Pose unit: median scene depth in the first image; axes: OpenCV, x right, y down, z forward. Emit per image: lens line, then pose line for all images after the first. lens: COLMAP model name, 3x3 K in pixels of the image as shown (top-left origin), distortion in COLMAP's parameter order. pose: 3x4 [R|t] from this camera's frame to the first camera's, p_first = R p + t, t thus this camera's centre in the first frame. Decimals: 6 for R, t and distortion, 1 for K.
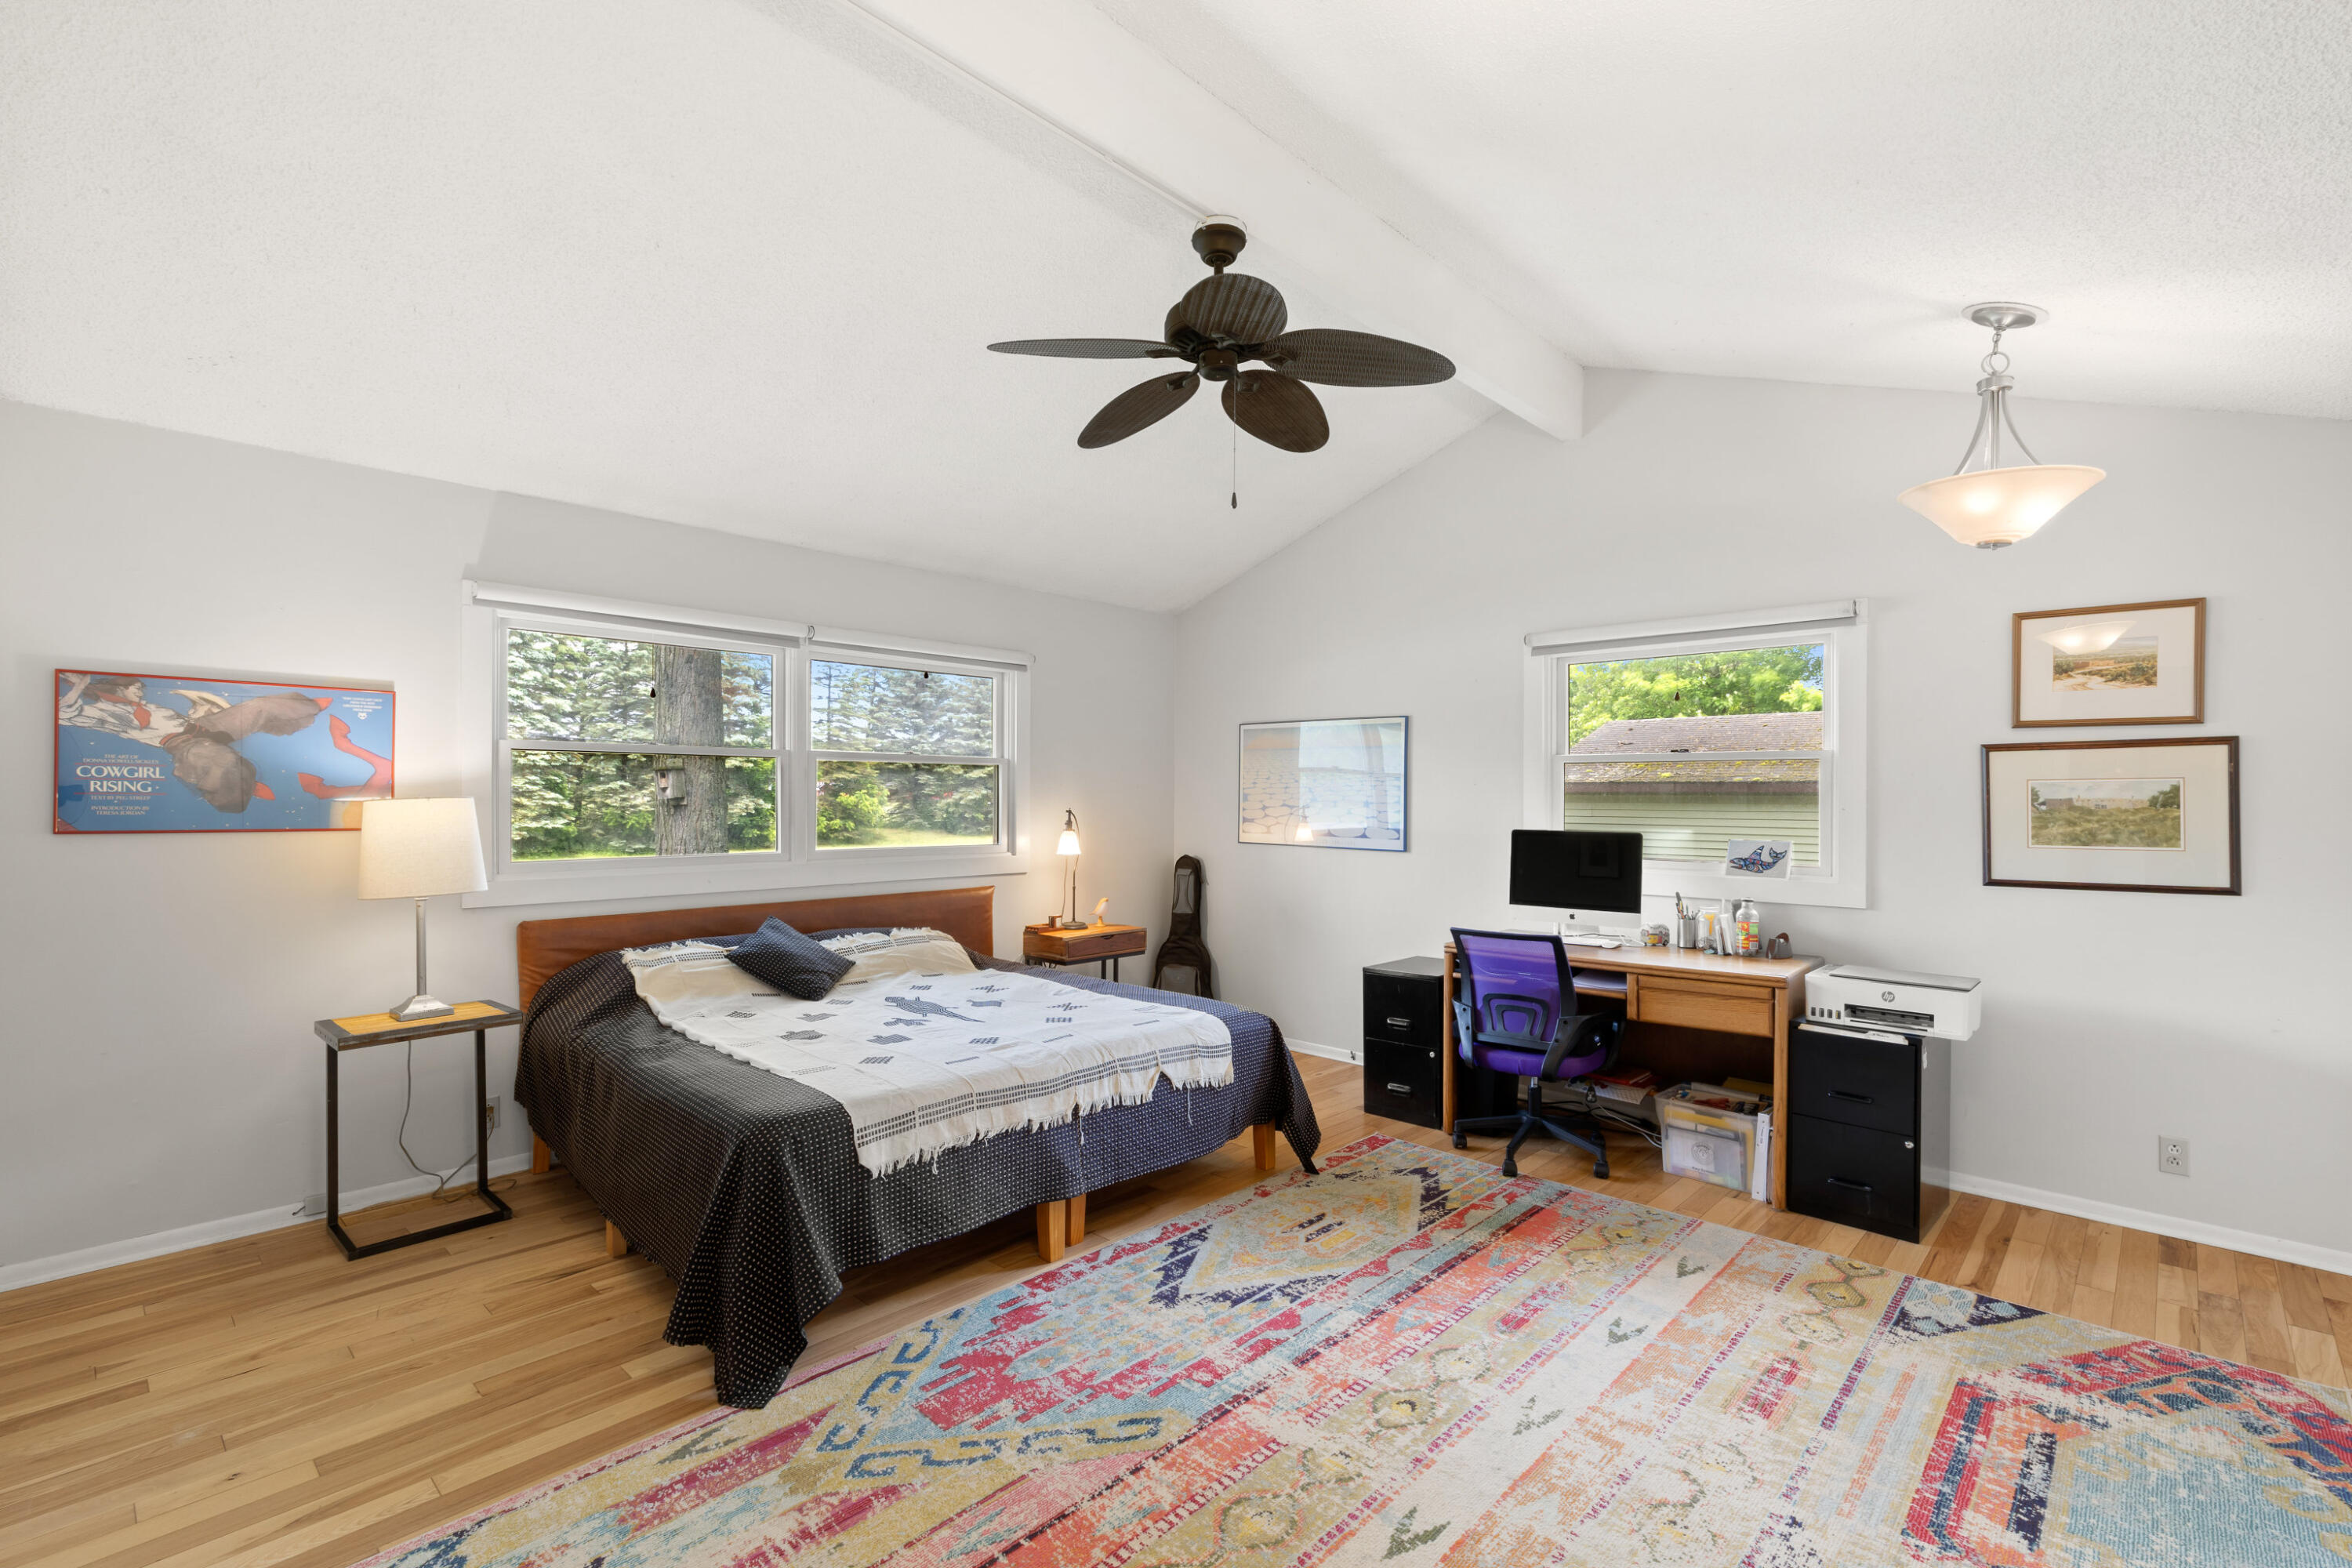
lens RADIAL K [[1073.8, 0, 1186.5], [0, 1073.8, 792.8], [0, 0, 1]] dist [0.009124, 0.000156]
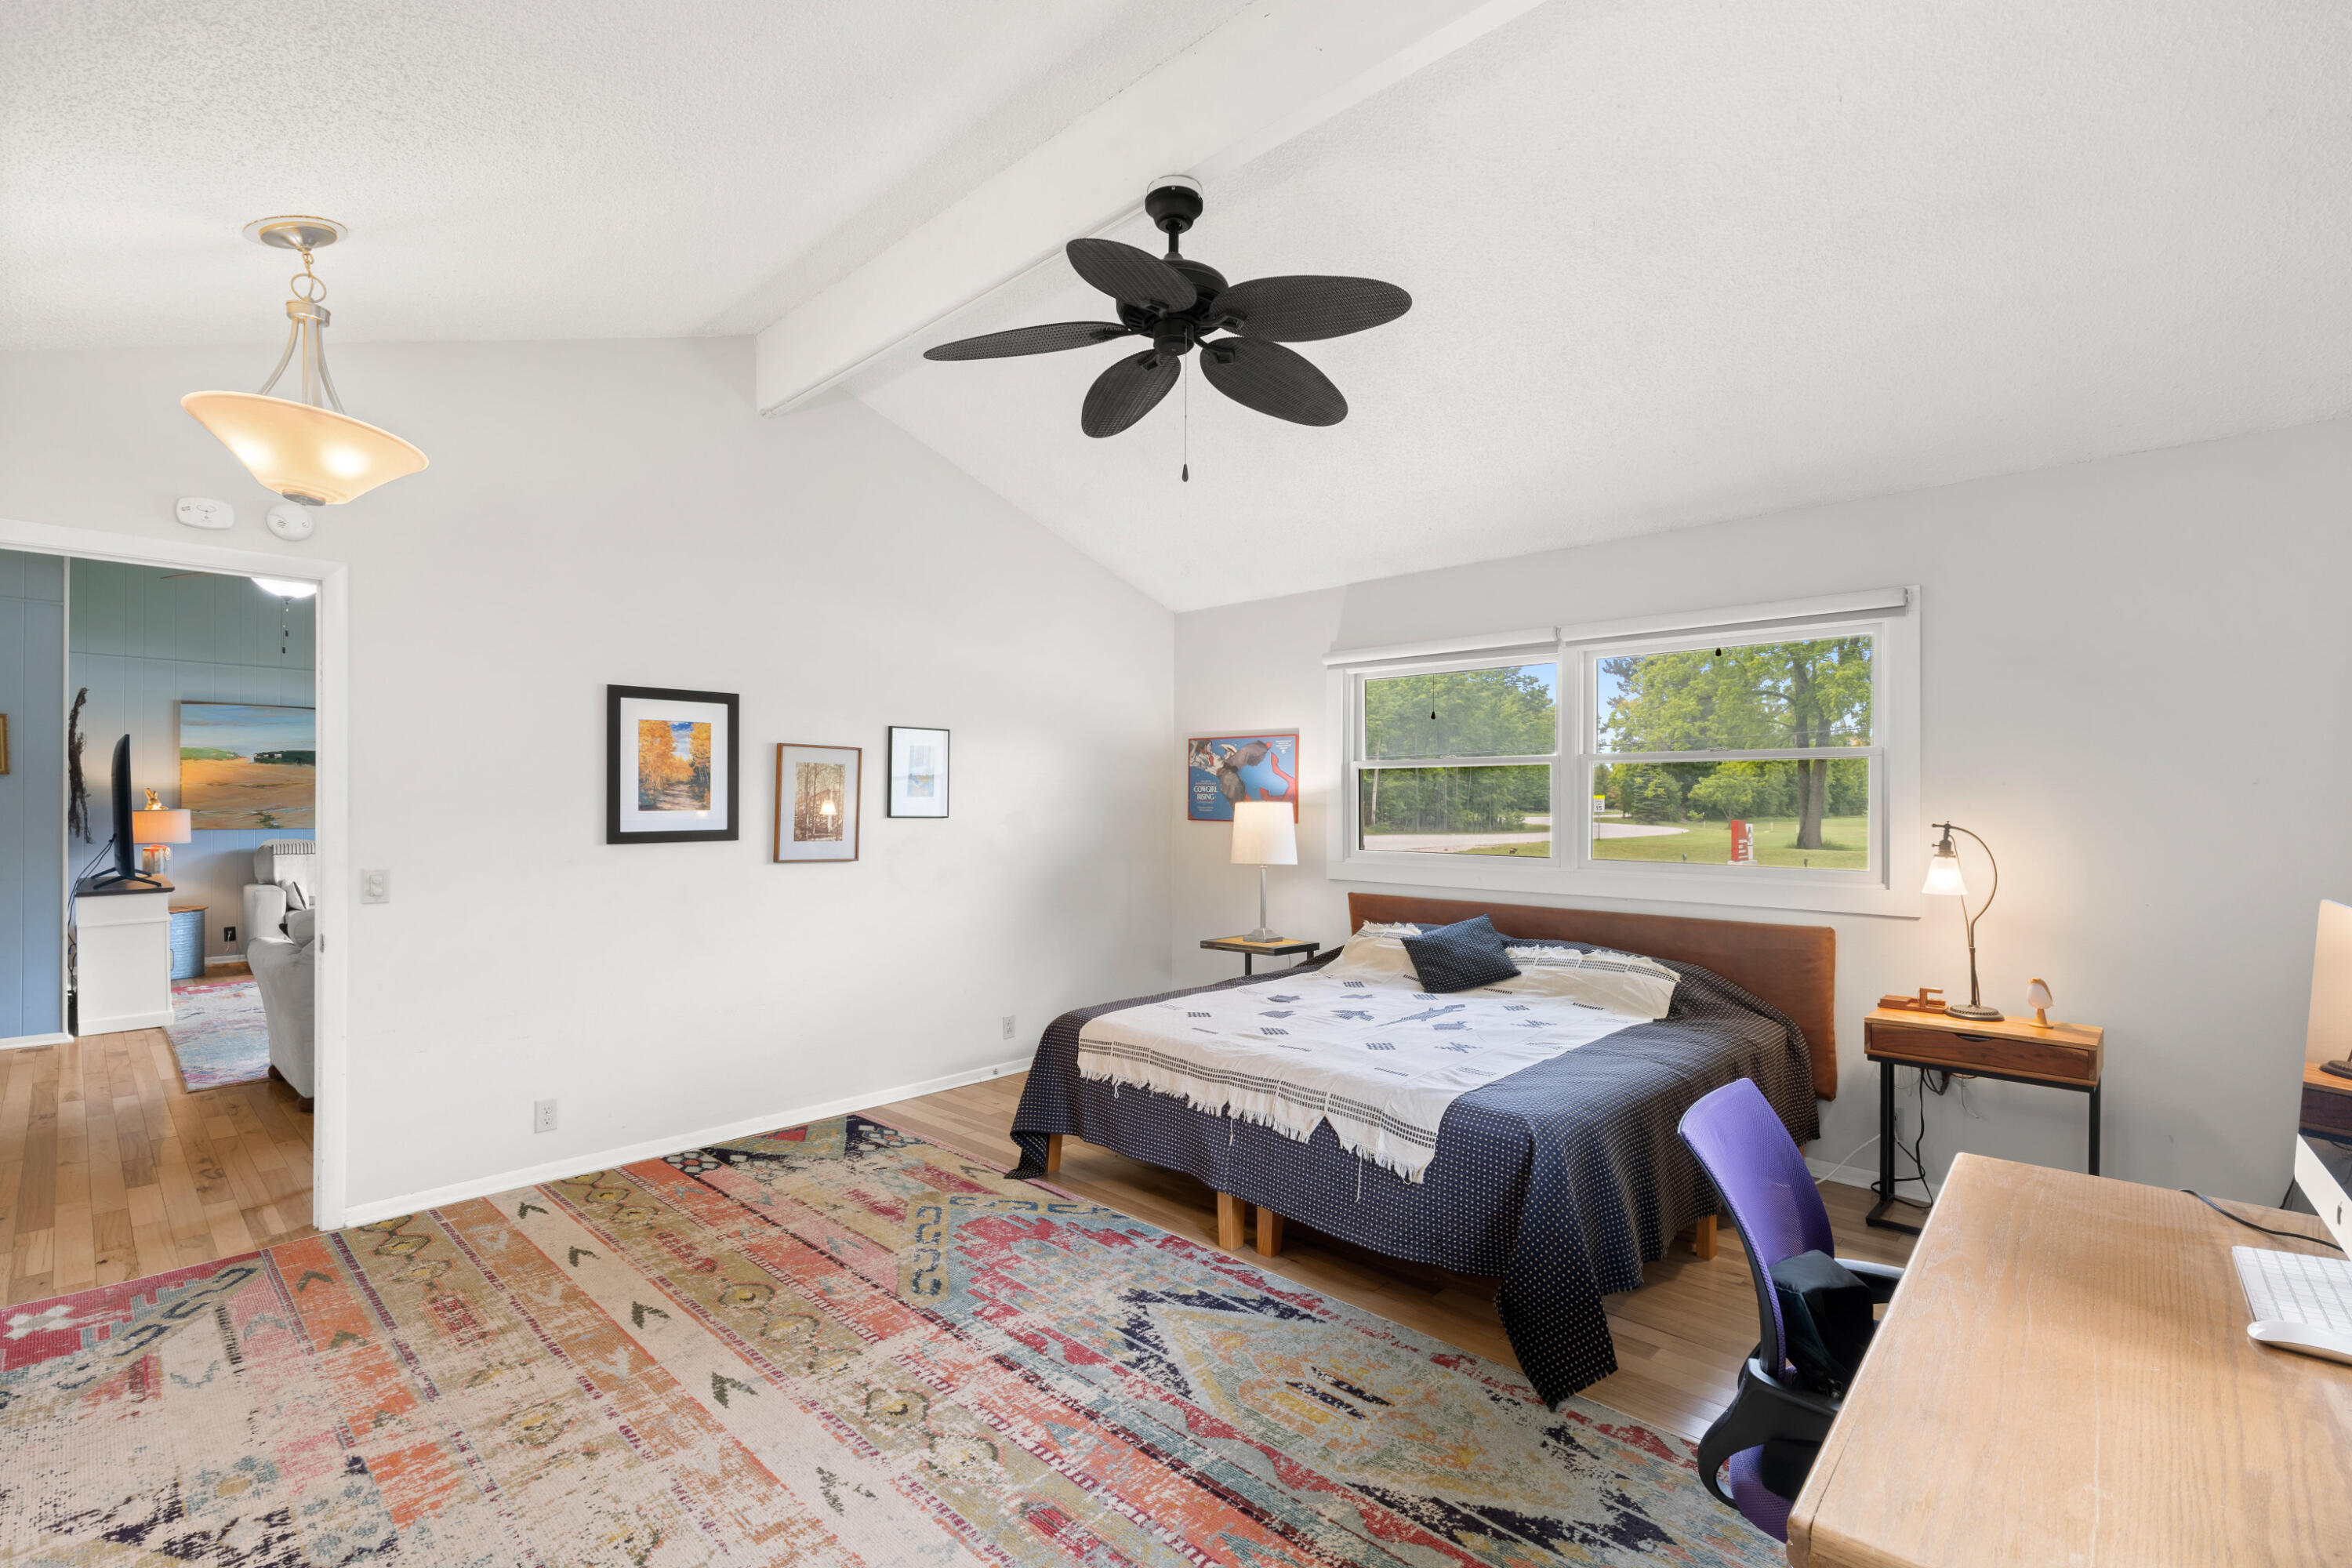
lens RADIAL K [[1073.8, 0, 1186.9], [0, 1073.8, 793.3], [0, 0, 1]] dist [0.009124, 0.000156]
pose [[-0.020909, -0.009998, -0.999731, 0.952984], [0.000421, 0.999950, -0.010009, 0.007361], [0.999781, -0.000630, -0.020904, 1.021996]]
